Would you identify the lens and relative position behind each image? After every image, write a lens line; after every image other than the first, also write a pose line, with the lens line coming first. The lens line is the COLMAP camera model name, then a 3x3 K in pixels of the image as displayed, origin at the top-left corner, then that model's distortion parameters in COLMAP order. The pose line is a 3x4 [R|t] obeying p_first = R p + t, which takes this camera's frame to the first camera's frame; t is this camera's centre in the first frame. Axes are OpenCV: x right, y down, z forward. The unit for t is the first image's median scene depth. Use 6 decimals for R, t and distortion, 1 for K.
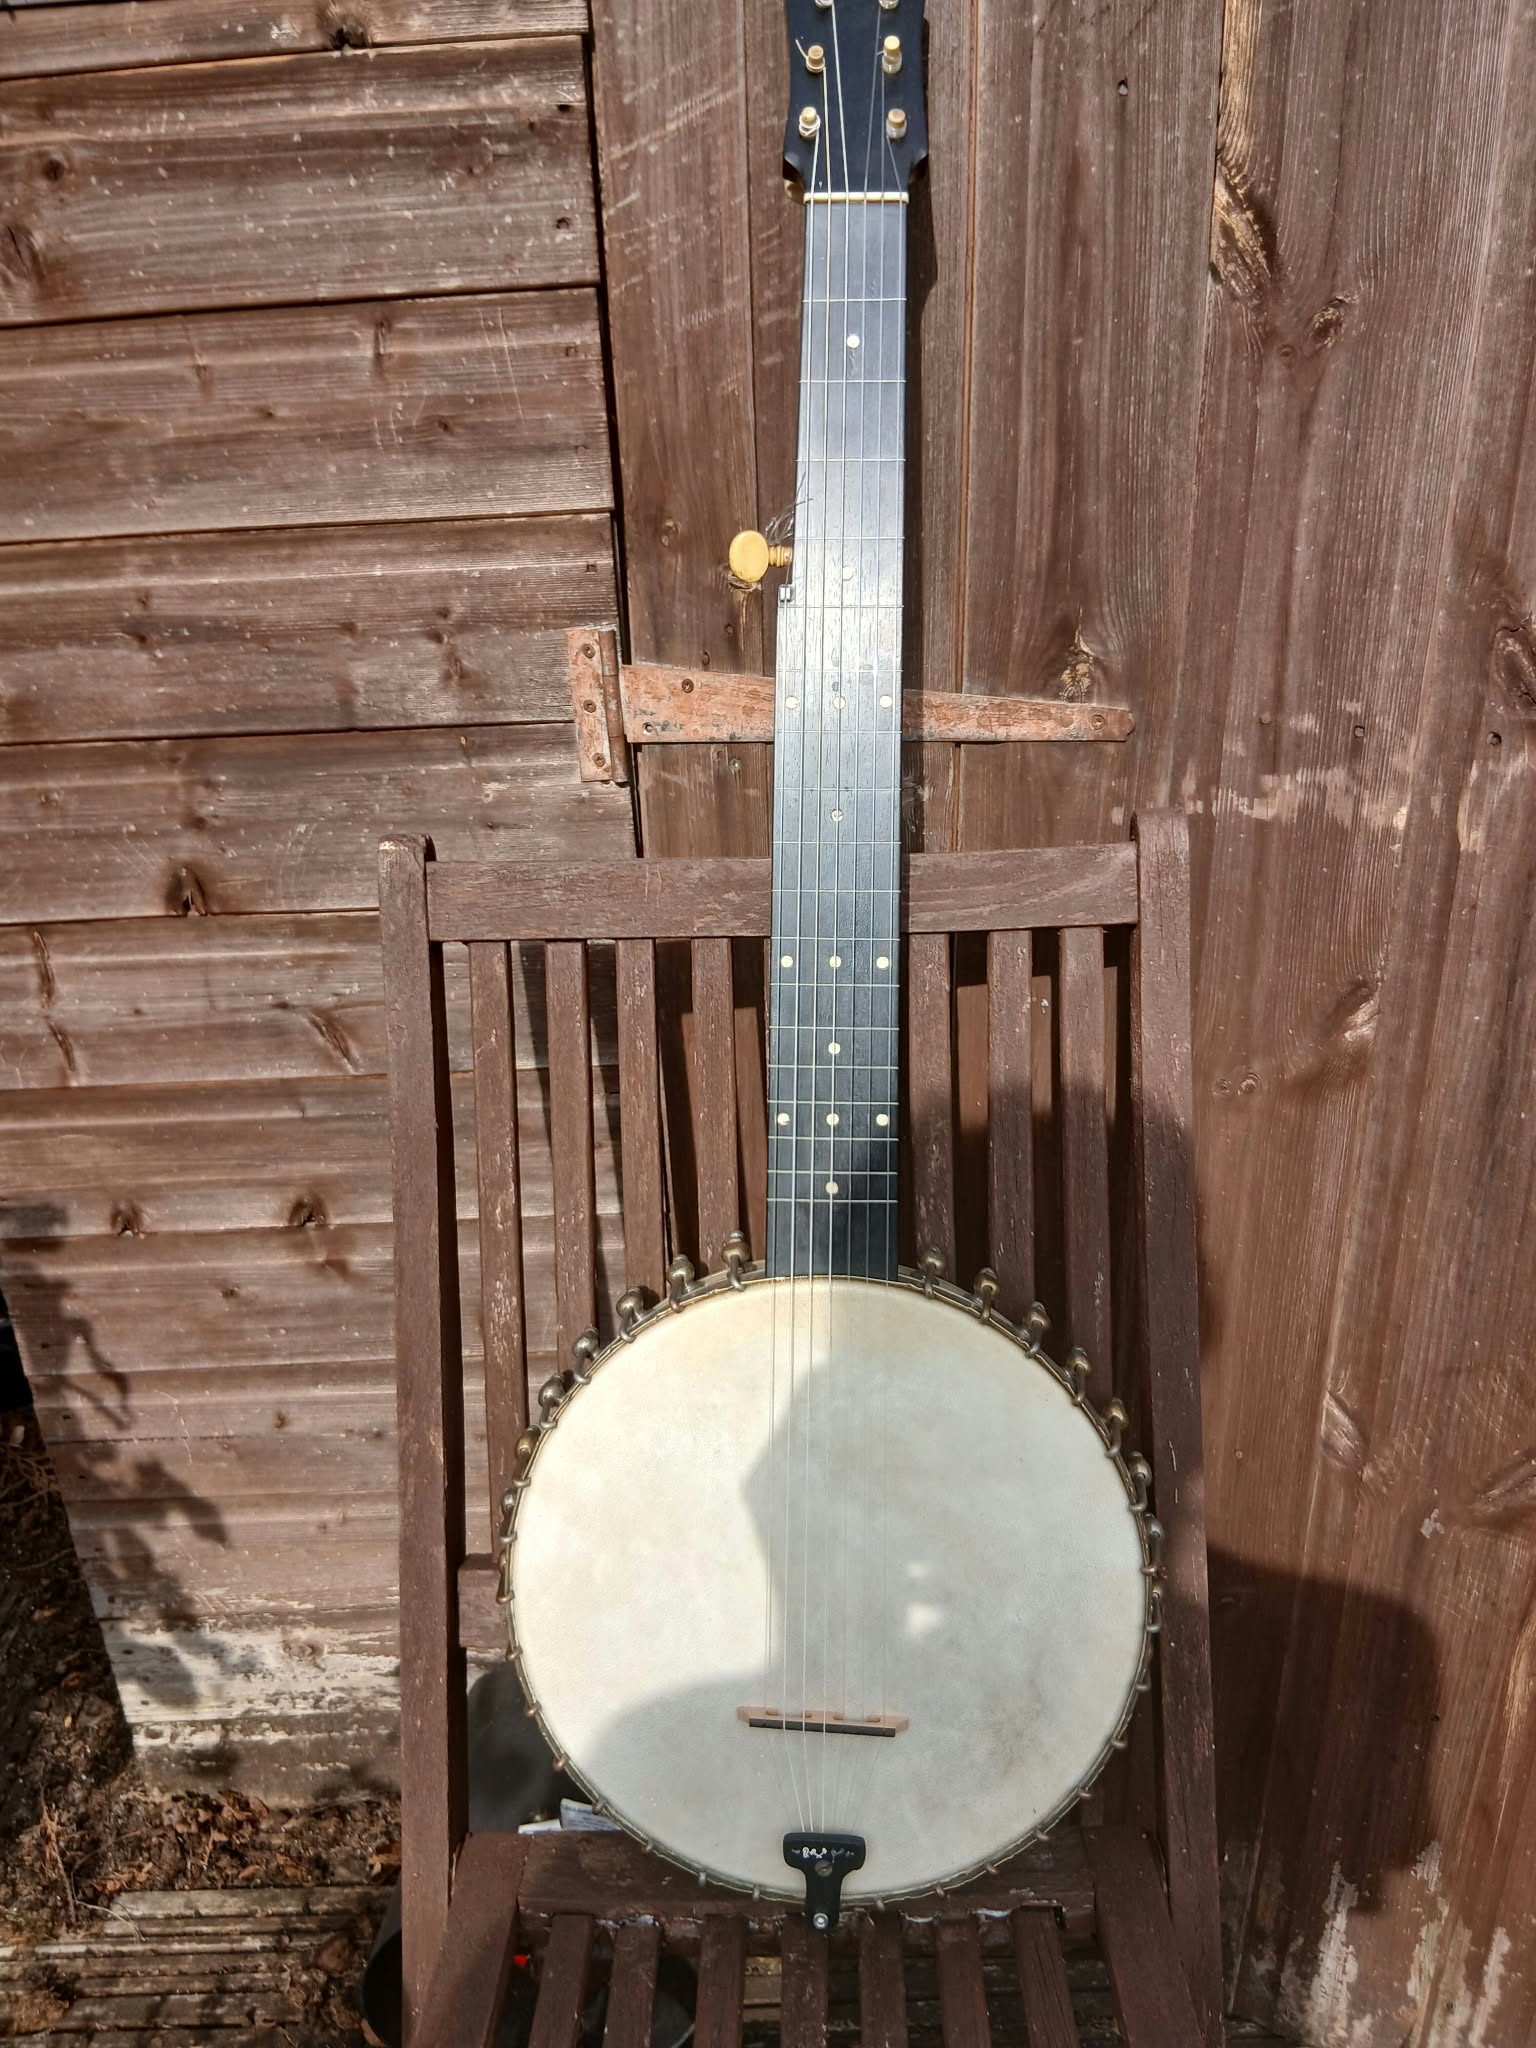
lens RADIAL K [[1601.2, 0, 749.1], [0, 1601.2, 1047.1], [0, 0, 1]] dist [0.098287, -0.202838]
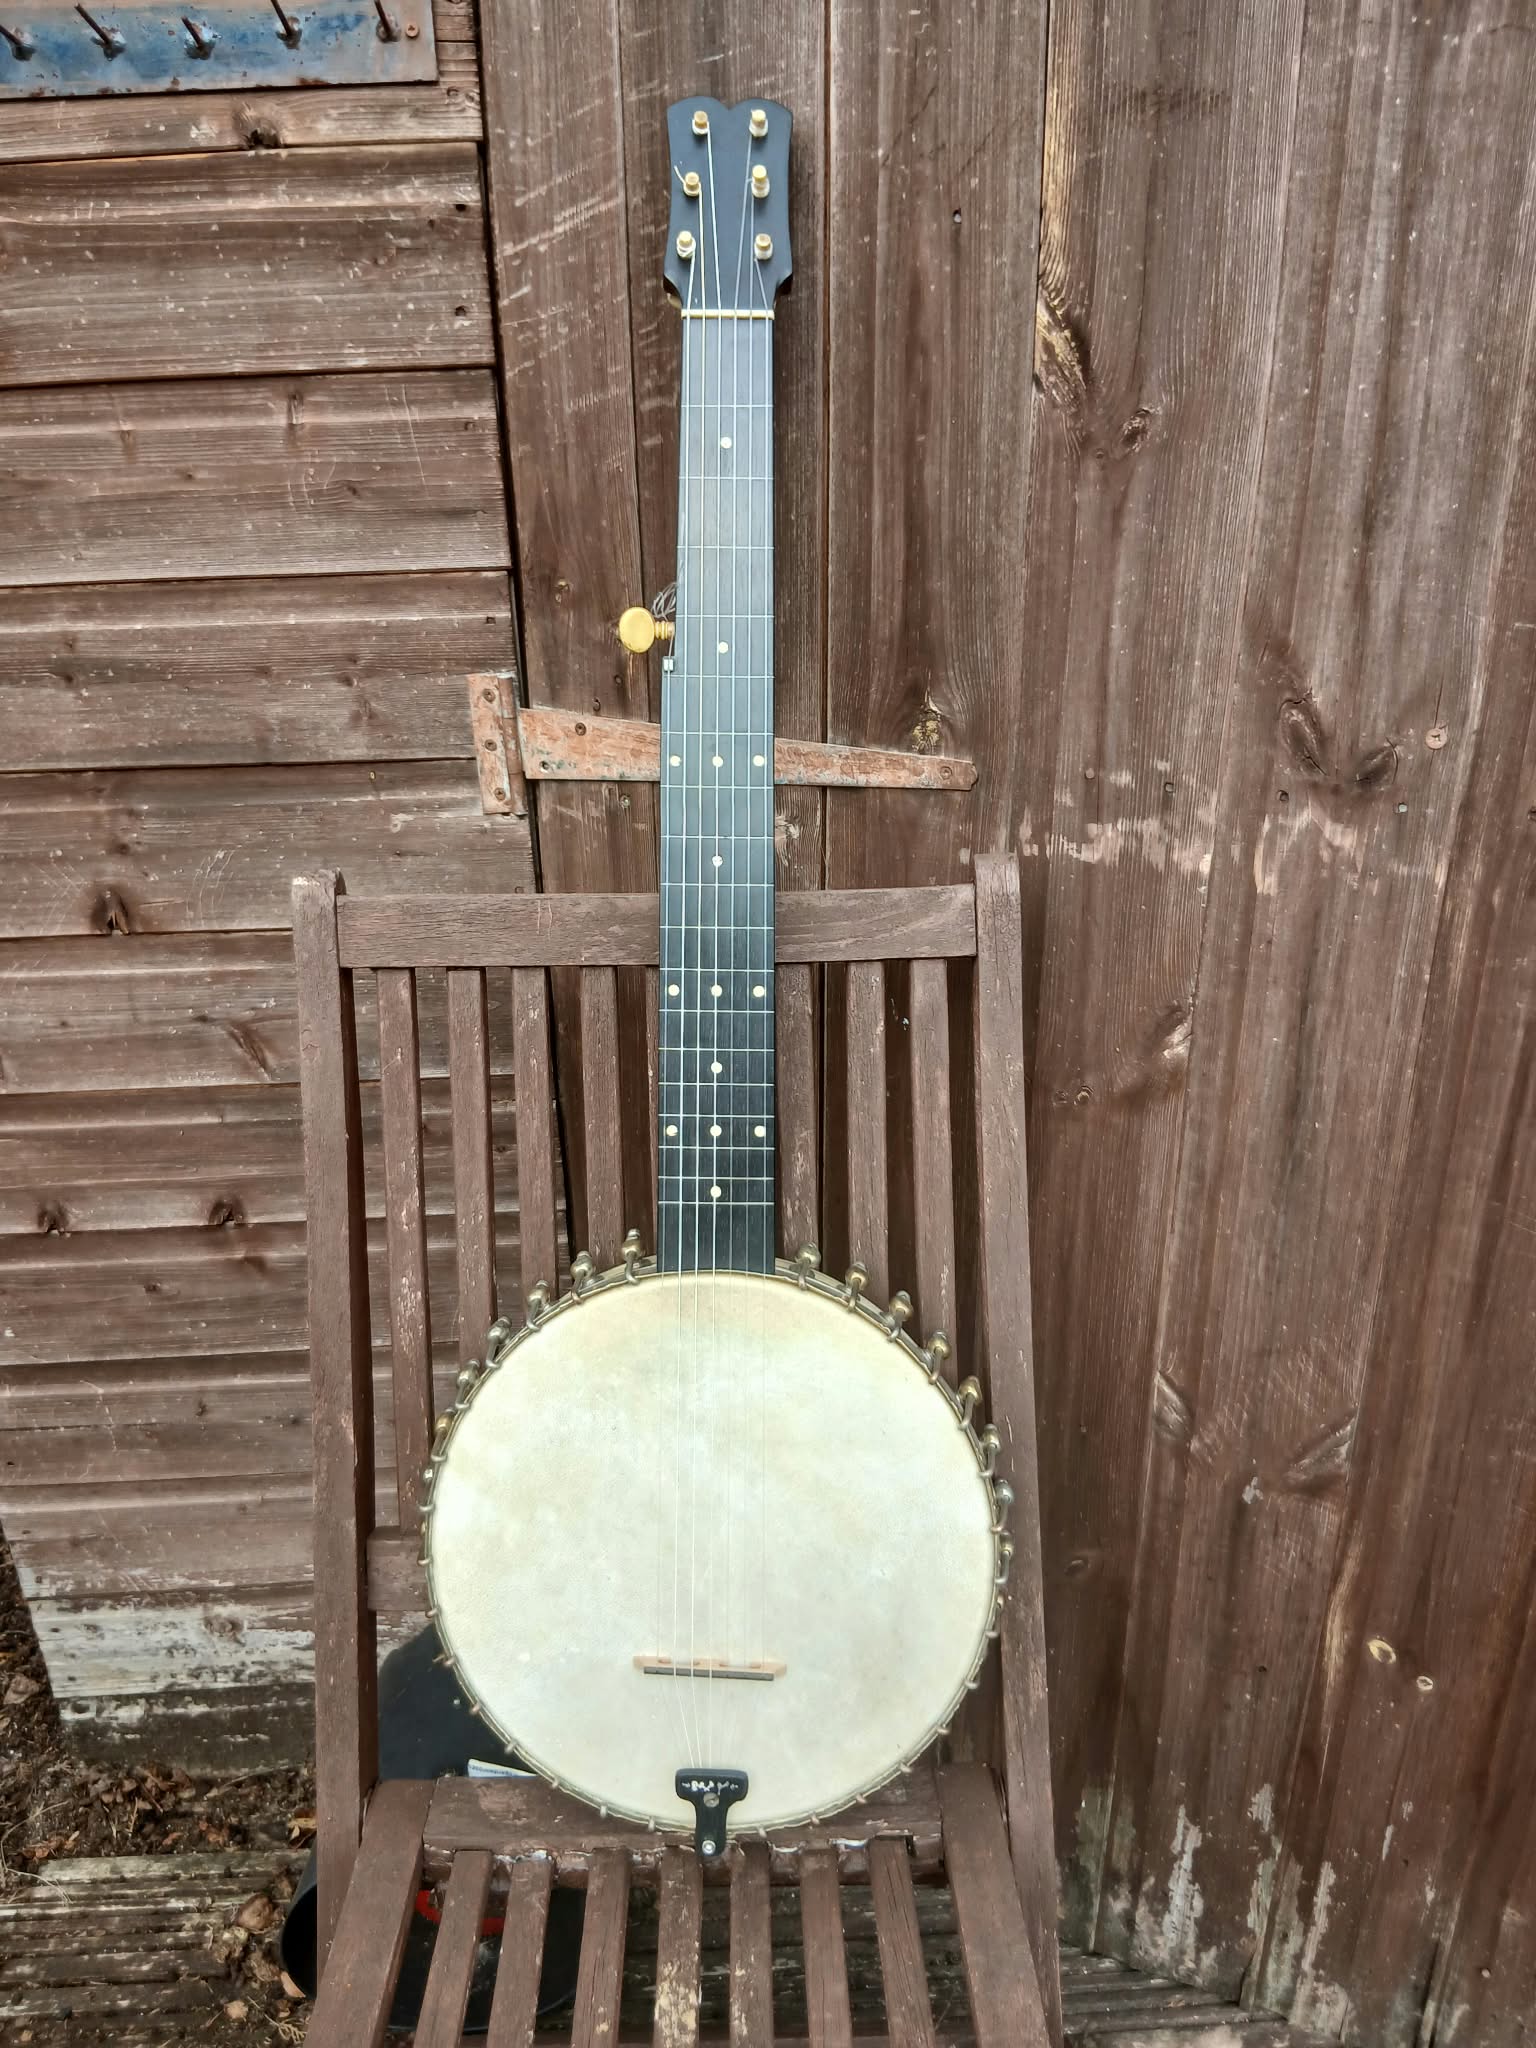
lens RADIAL K [[1601.2, 0, 767.1], [0, 1601.2, 1021.7], [0, 0, 1]] dist [0.098287, -0.202838]
pose [[0.998842, 0.000891, 0.048112, 0.038675], [-0.000752, 0.999995, -0.002905, -0.025288], [-0.048114, 0.002865, 0.998838, -0.101022]]
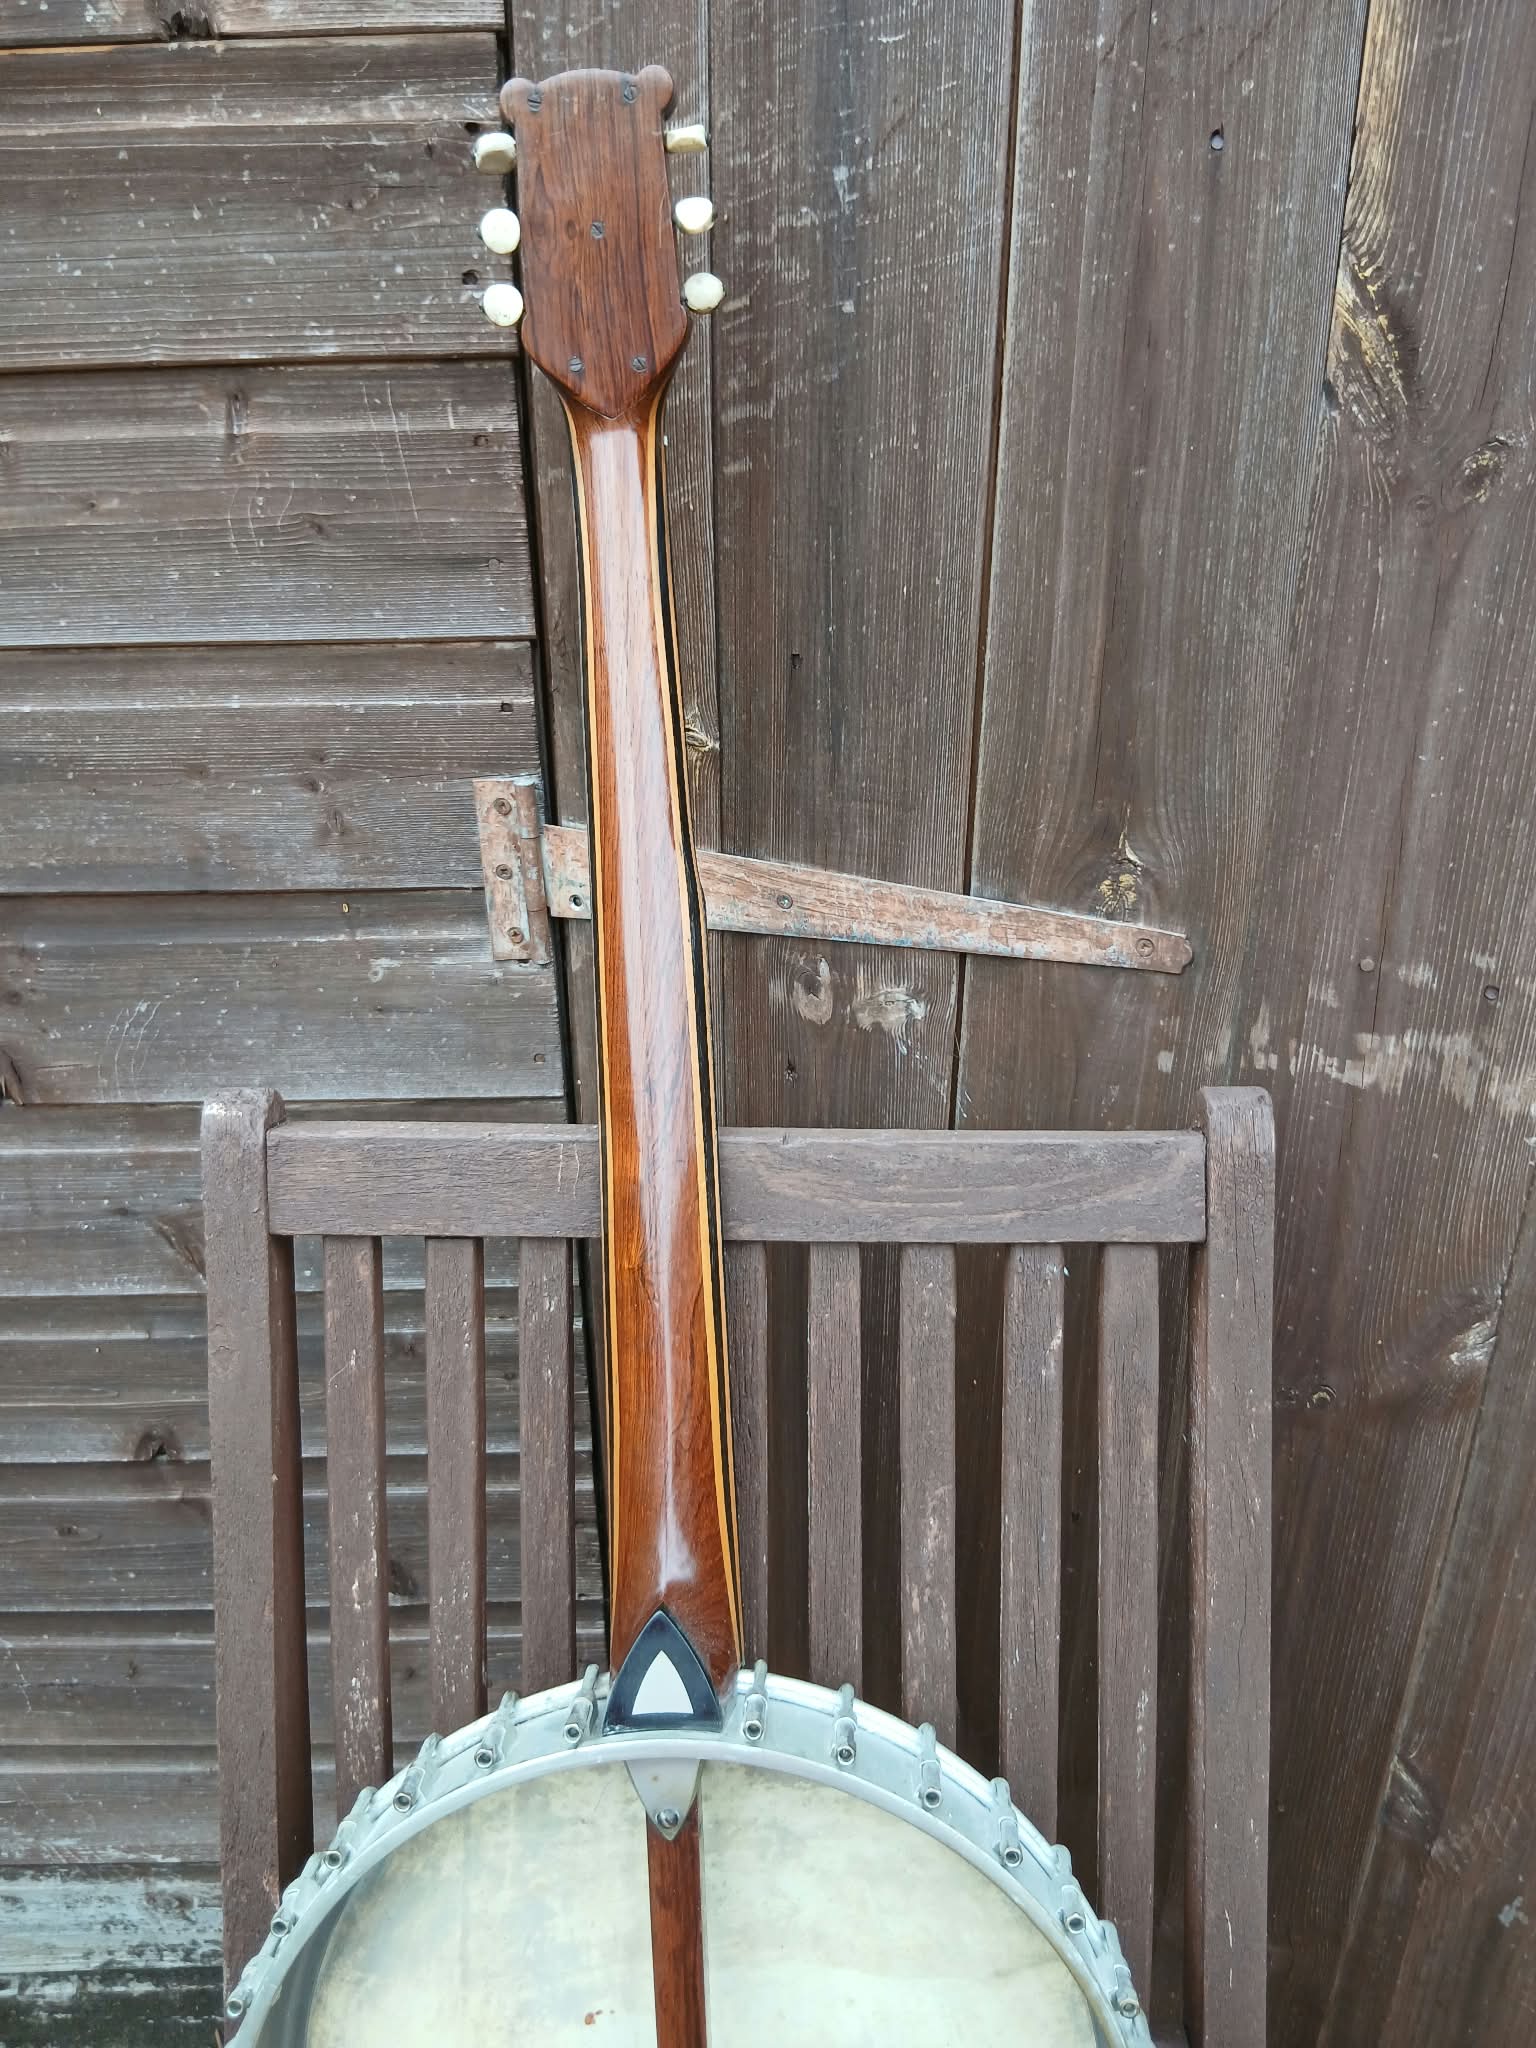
lens RADIAL K [[1601.2, 0, 763.9], [0, 1601.2, 1038.8], [0, 0, 1]] dist [0.098287, -0.202838]
pose [[0.999482, 0.023854, 0.021614, 0.016068], [-0.024164, 0.999608, 0.014153, -0.159921], [-0.021268, -0.014668, 0.999666, 0.220813]]
